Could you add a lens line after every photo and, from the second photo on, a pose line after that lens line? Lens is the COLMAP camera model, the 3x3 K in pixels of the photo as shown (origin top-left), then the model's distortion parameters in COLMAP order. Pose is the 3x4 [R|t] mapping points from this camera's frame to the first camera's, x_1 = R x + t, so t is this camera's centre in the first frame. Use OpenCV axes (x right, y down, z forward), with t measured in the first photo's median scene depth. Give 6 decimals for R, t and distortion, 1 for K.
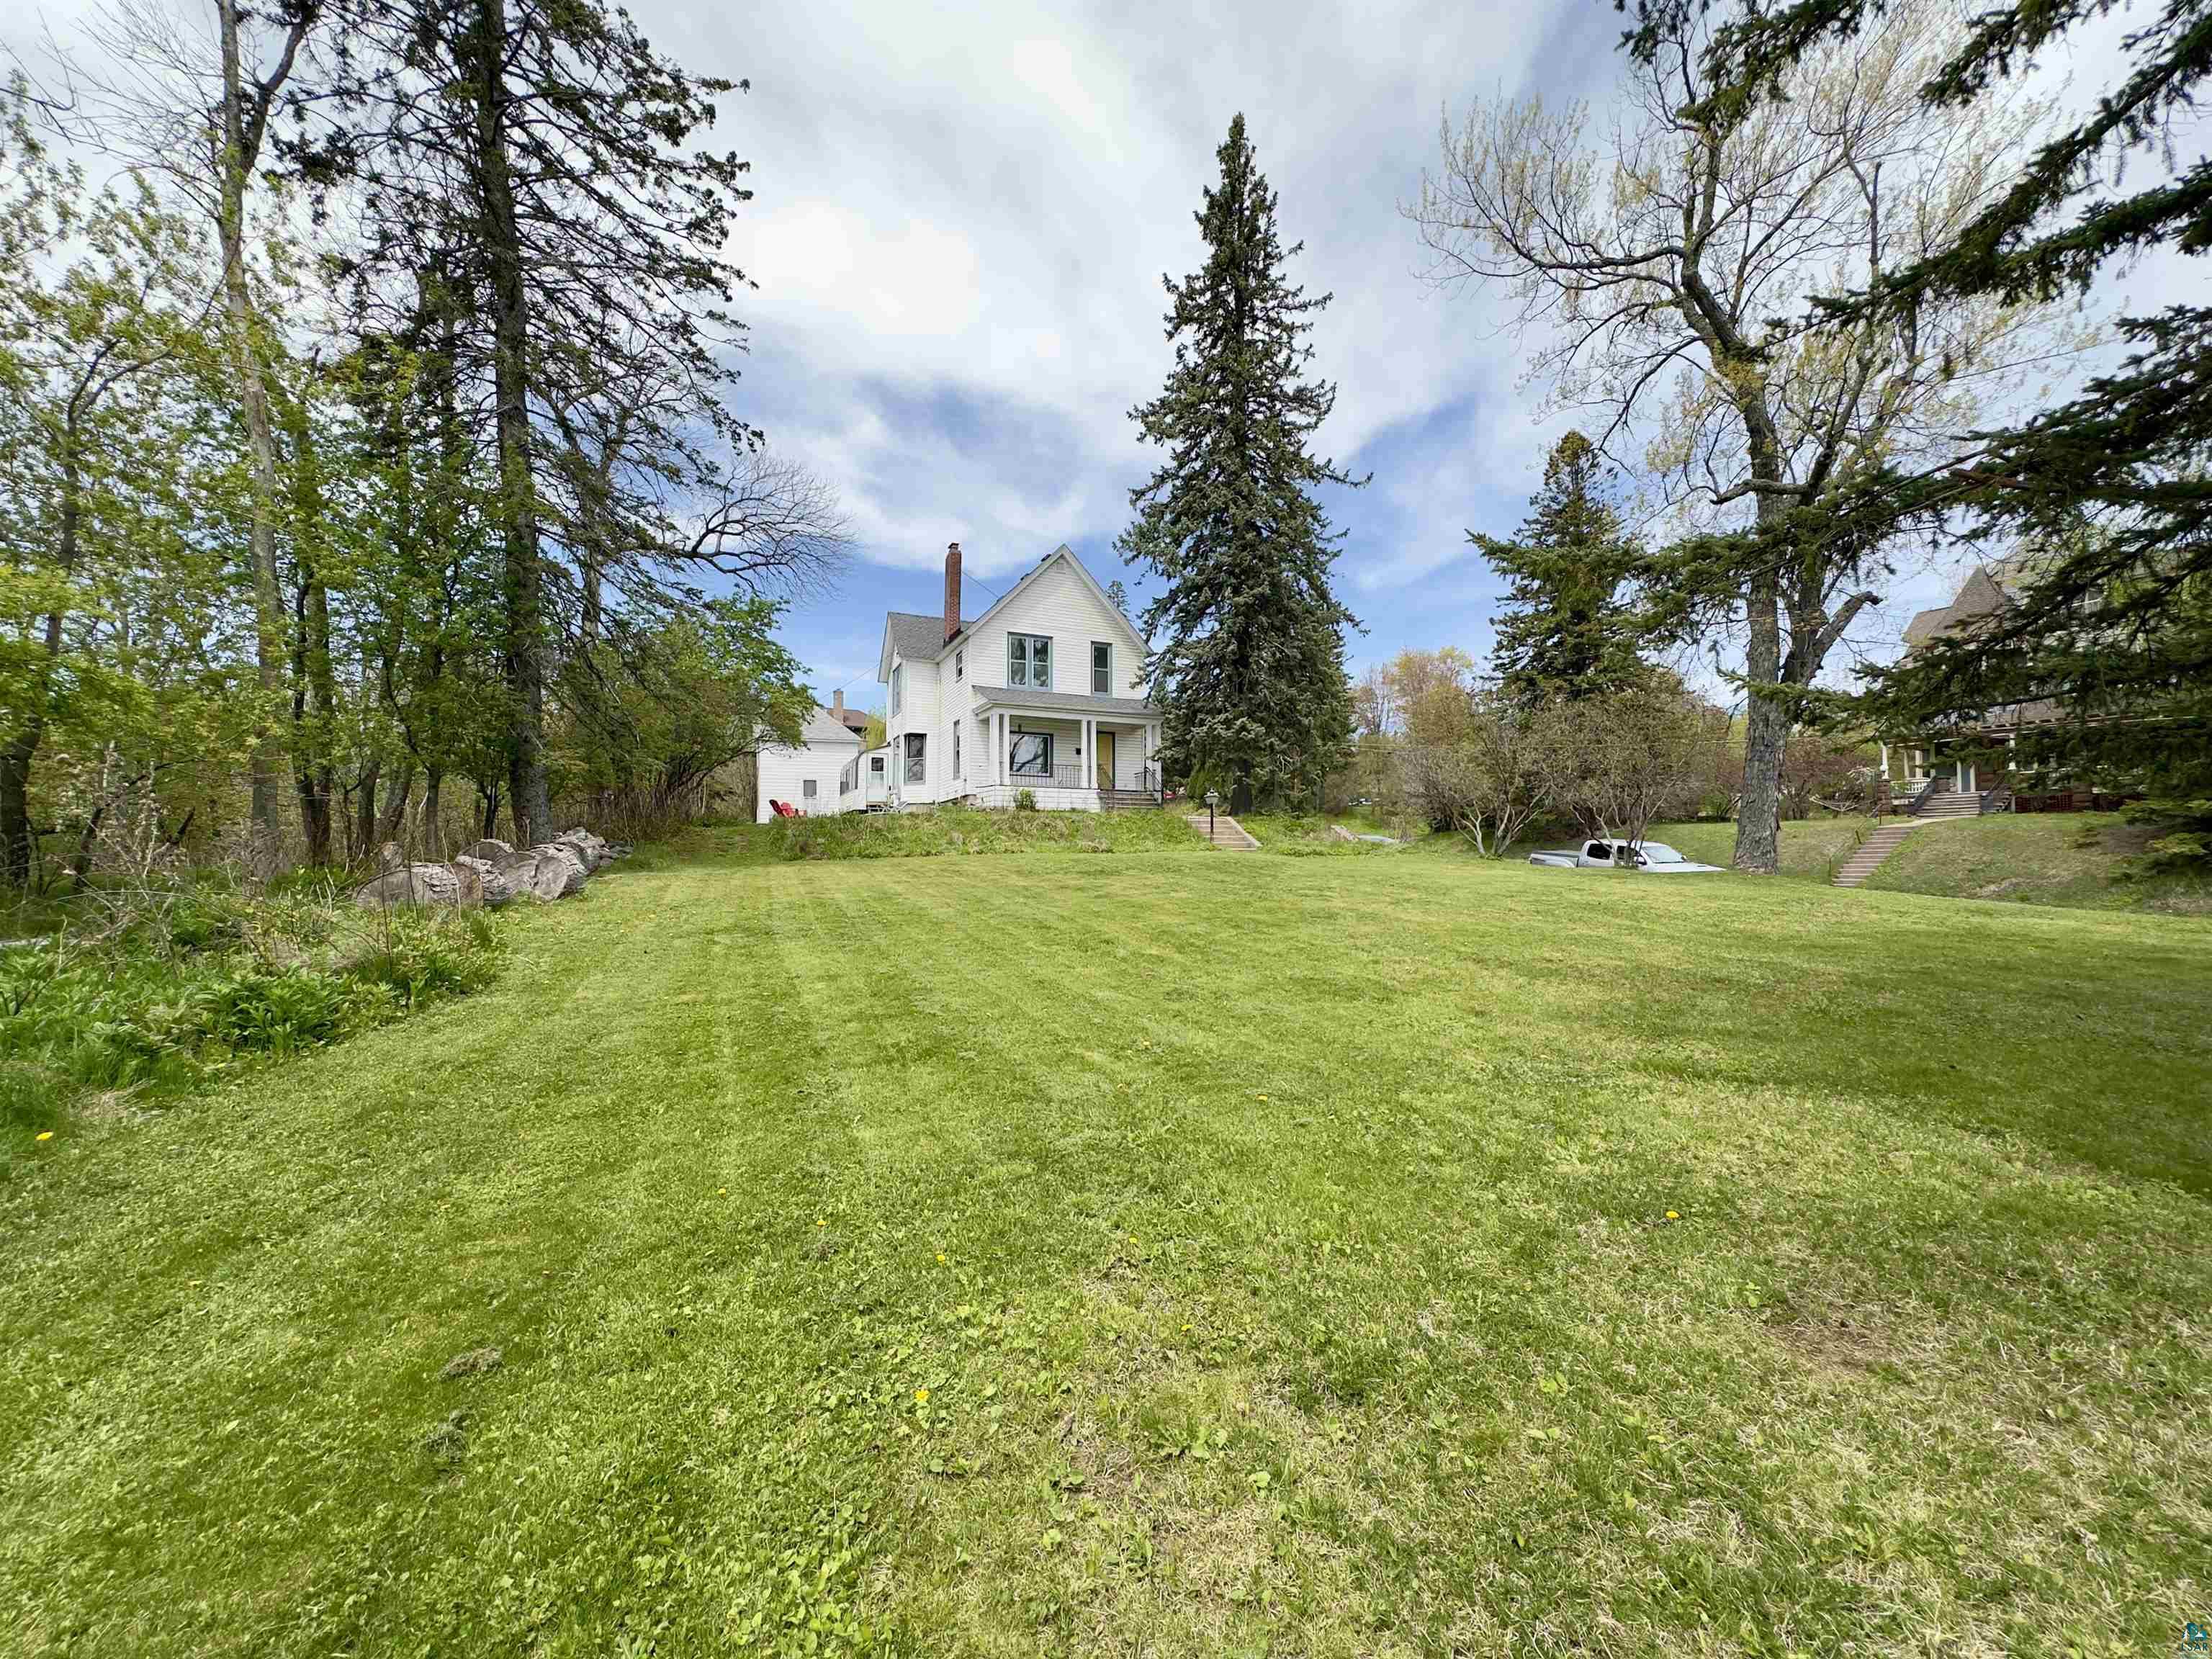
lens RADIAL K [[879.5, 0, 1102.9], [0, 879.5, 831.6], [0, 0, 1]] dist [-0.001698, 0.000345]
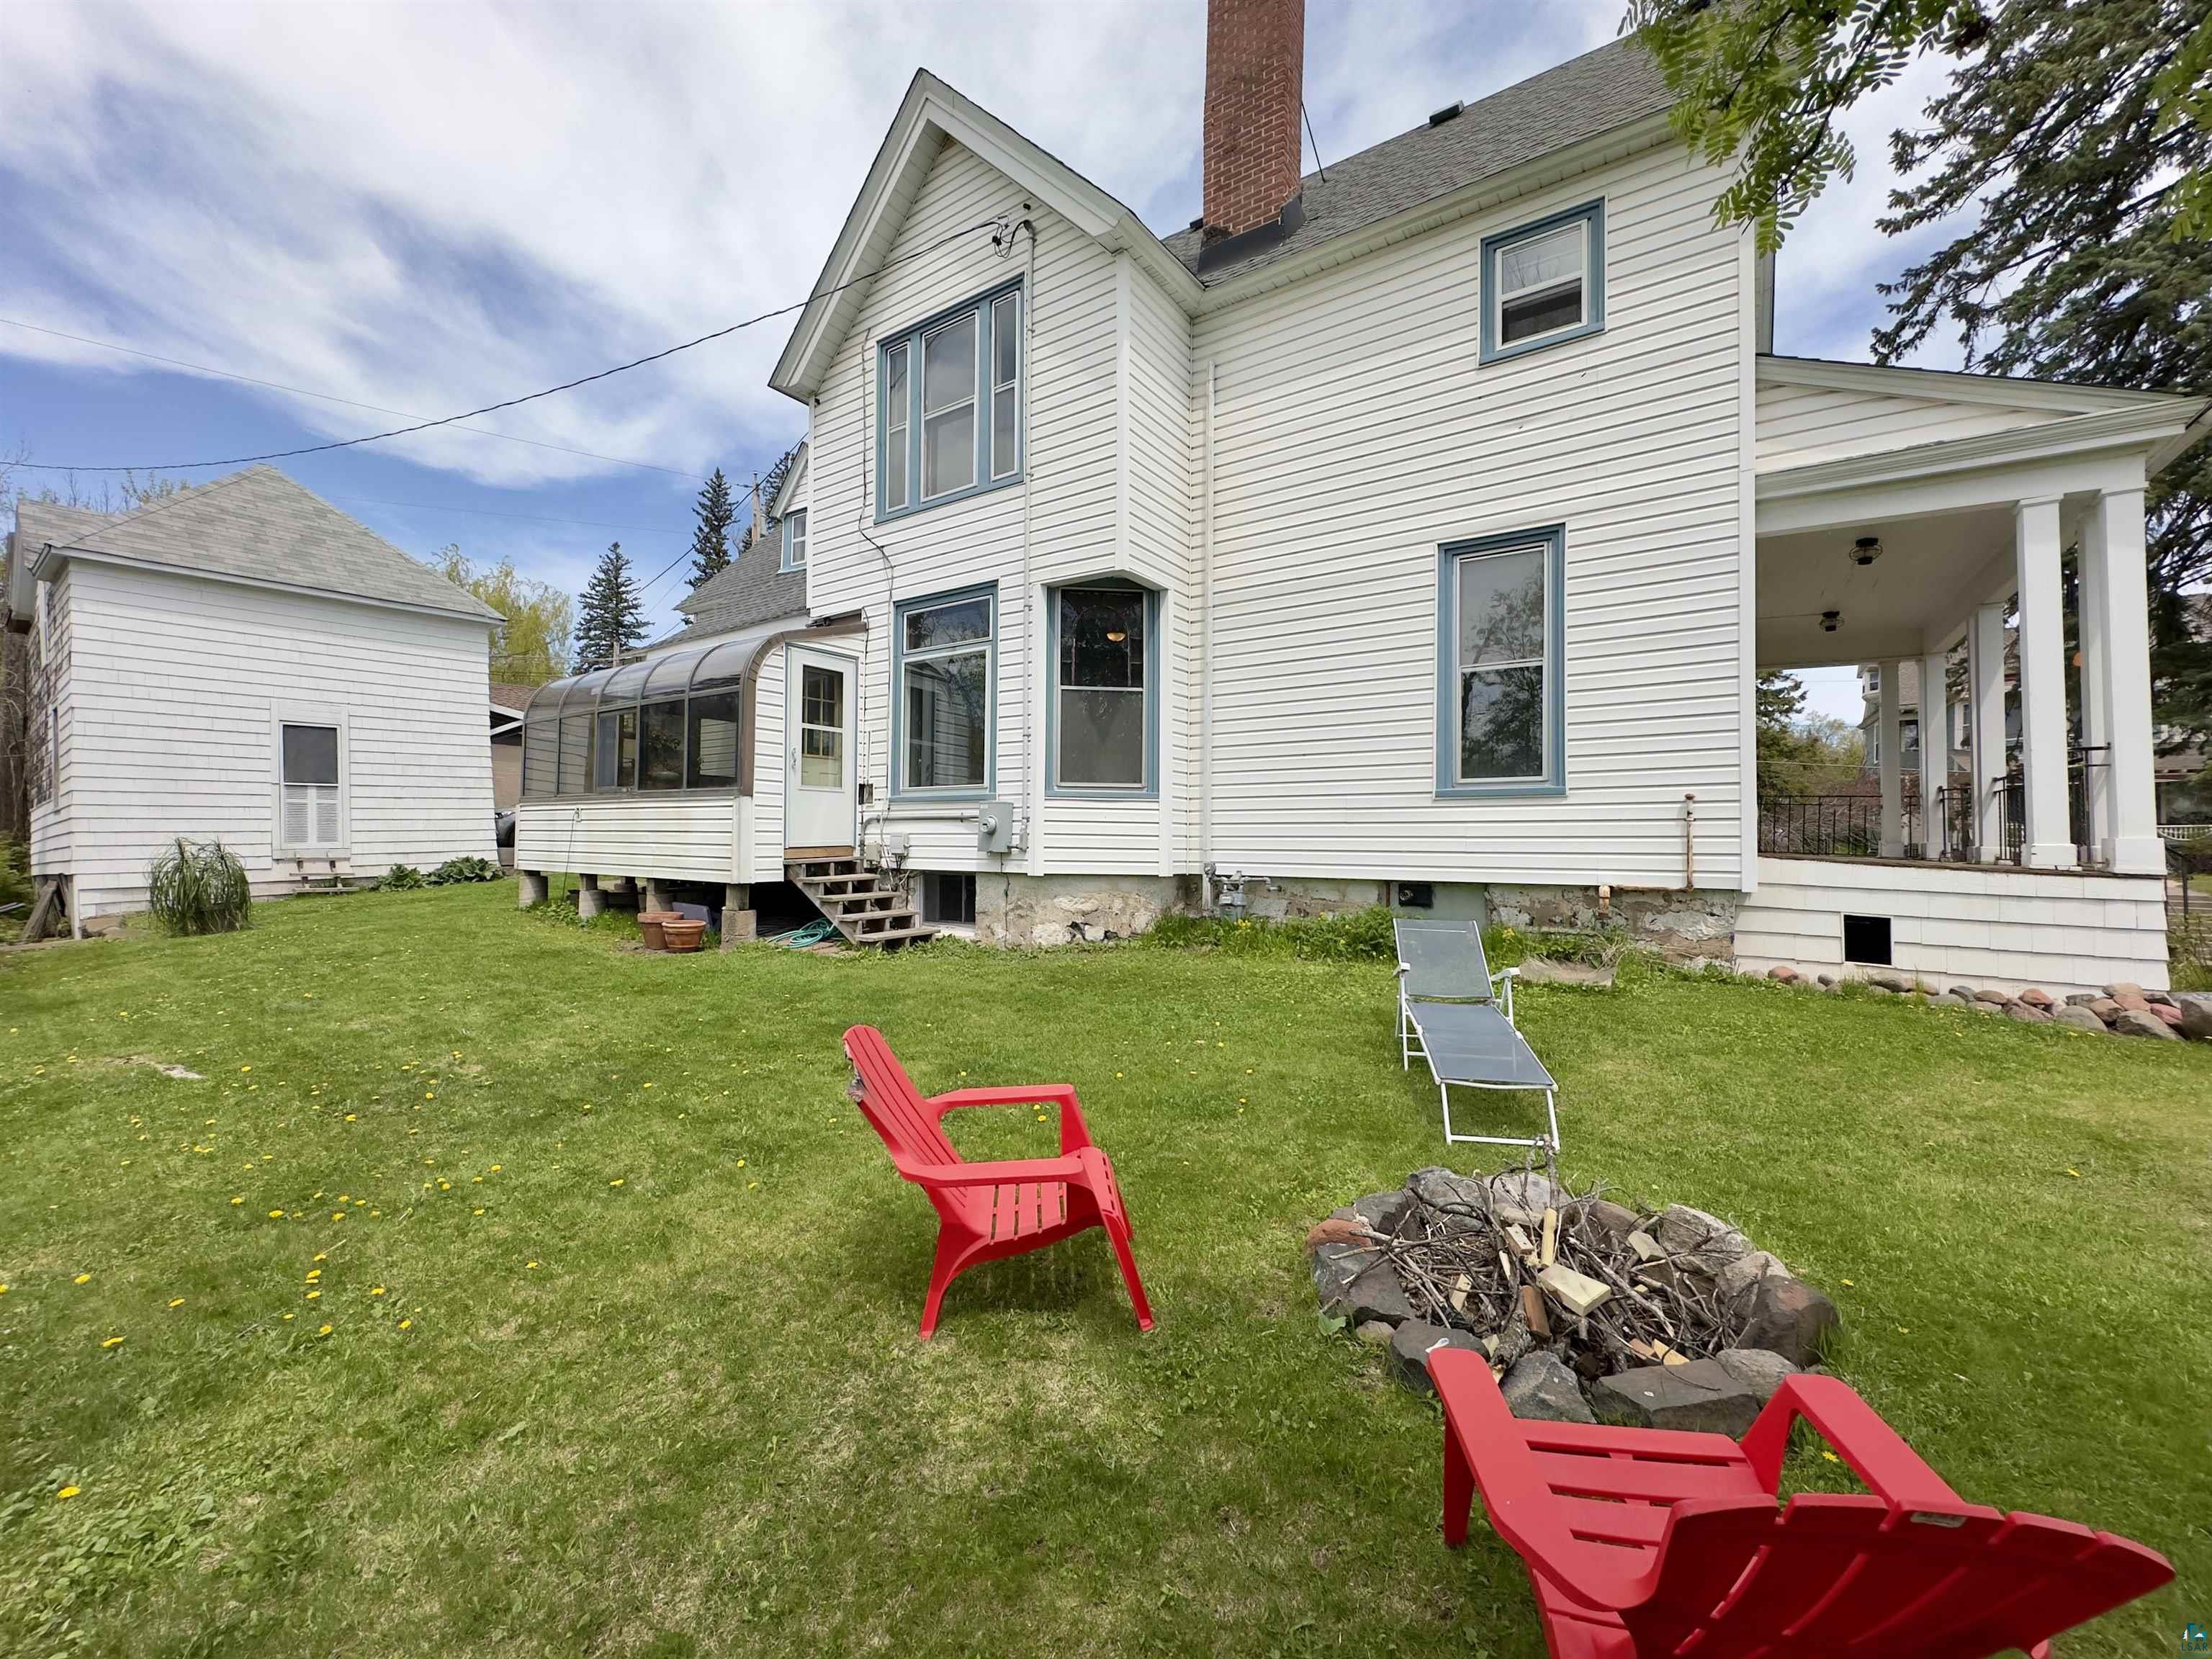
lens RADIAL K [[879.5, 0, 1103.4], [0, 879.5, 828.7], [0, 0, 1]] dist [-0.001698, 0.000345]
pose [[0.897100, 0.025755, 0.441076, -0.357989], [-0.033961, 0.999366, 0.010718, -0.055125], [-0.440520, -0.024595, 0.897406, 0.906444]]
